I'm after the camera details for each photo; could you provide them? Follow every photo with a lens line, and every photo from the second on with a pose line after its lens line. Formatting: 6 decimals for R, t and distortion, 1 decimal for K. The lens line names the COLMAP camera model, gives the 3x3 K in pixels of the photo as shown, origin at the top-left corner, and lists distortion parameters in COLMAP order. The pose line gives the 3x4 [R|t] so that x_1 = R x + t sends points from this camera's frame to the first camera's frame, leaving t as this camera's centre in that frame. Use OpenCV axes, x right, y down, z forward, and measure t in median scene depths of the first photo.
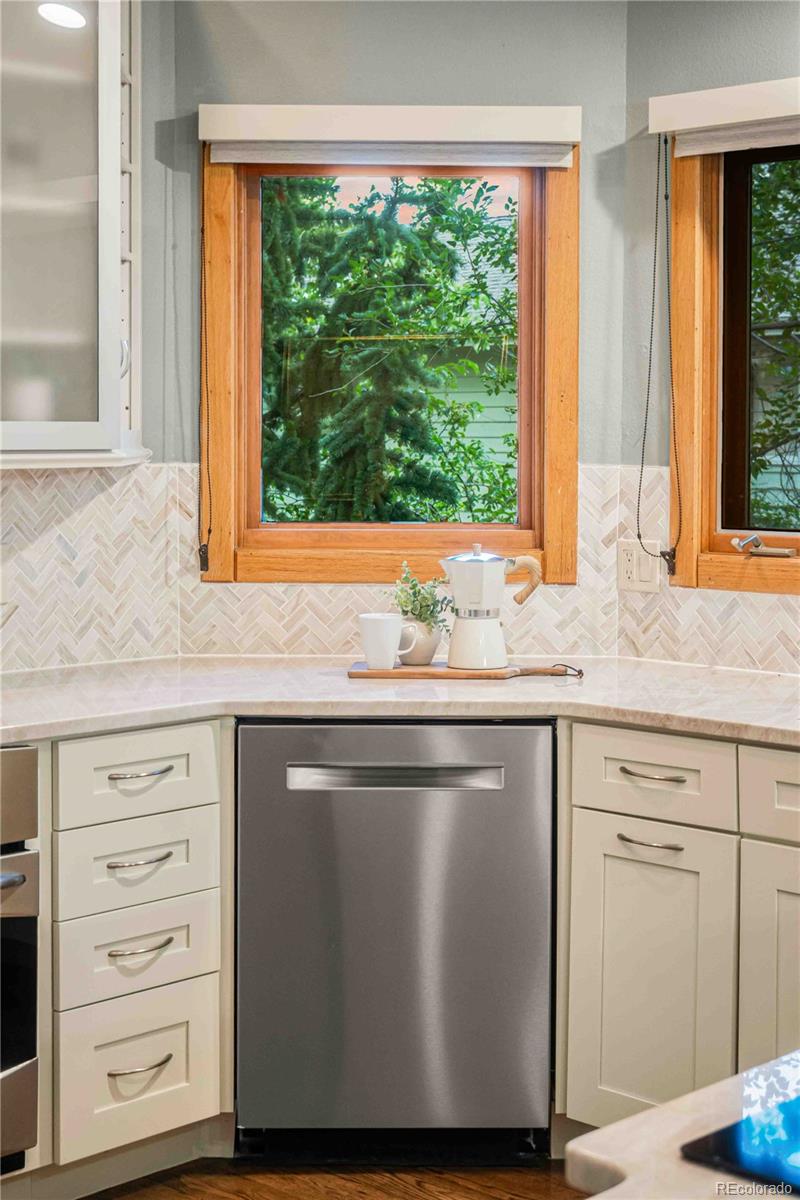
lens RADIAL K [[1992.1, 0, 399.1], [0, 1992.1, 495.2], [0, 0, 1]] dist [0.033174, -0.036283]
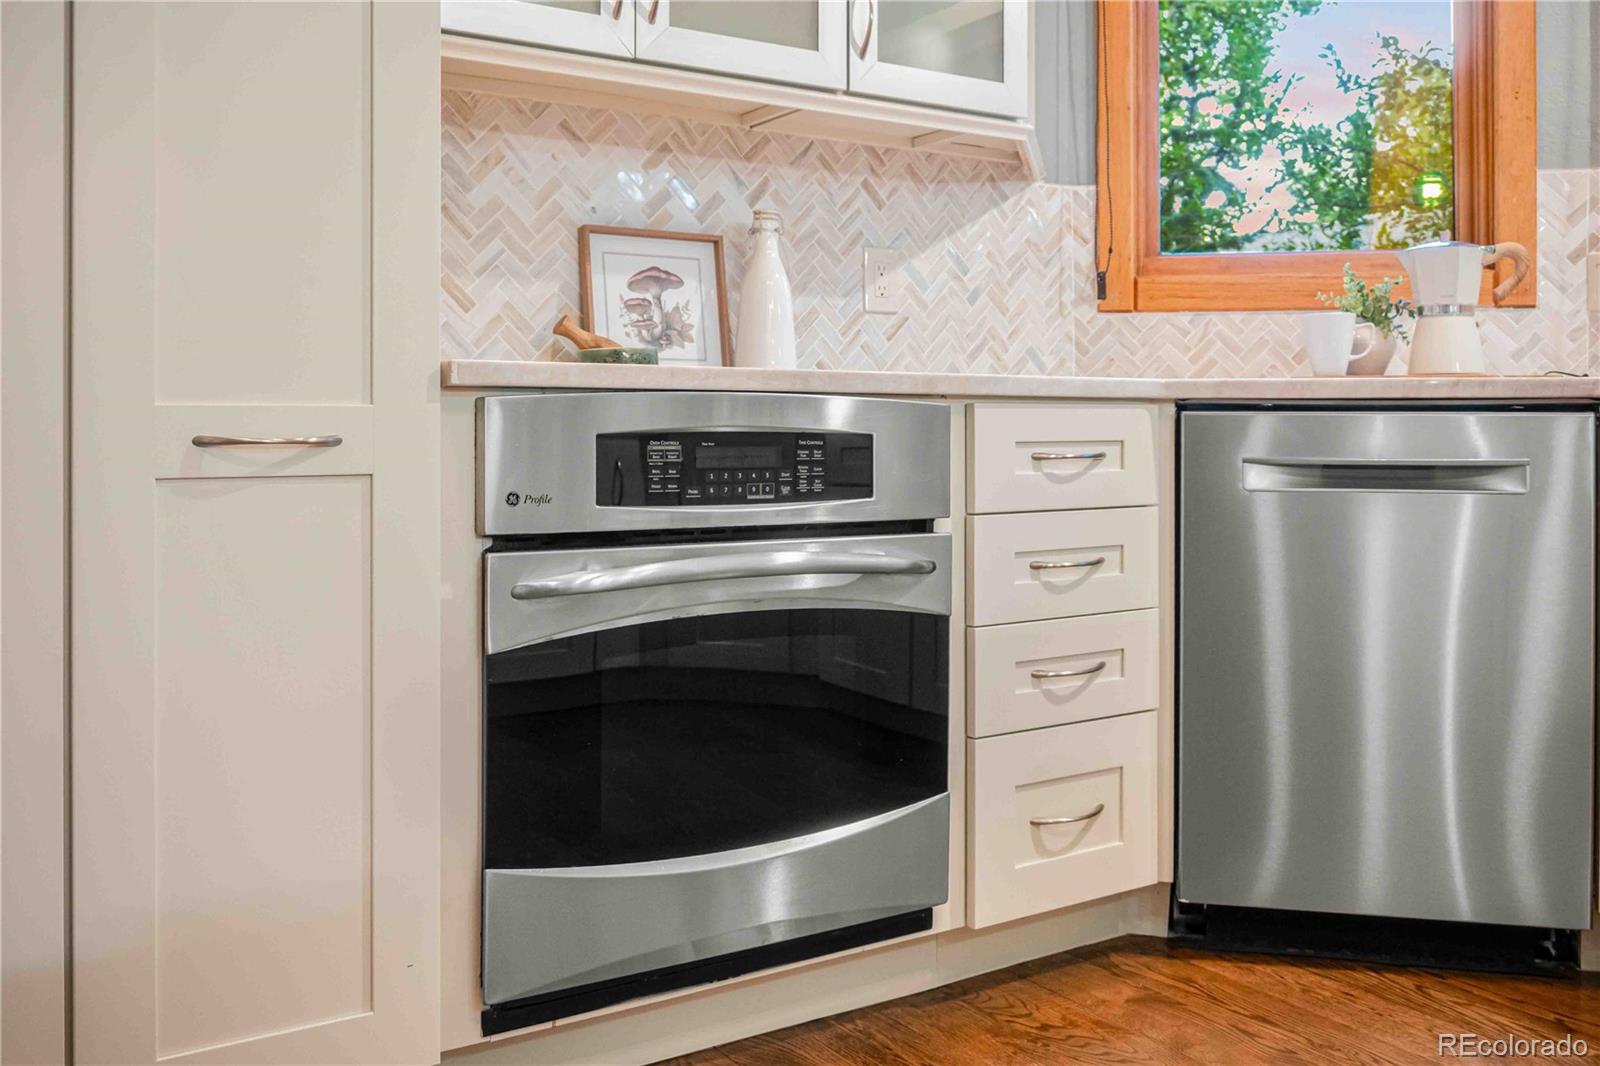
lens RADIAL K [[1399.9, 0, 799.8], [0, 1399.9, 423.6], [0, 0, 1]] dist [-0.013845, -0.001465]
pose [[0.972633, -0.002712, -0.232333, -0.089201], [-0.004033, 0.999584, -0.028549, 0.123116], [0.232314, 0.028704, 0.972217, 0.358602]]
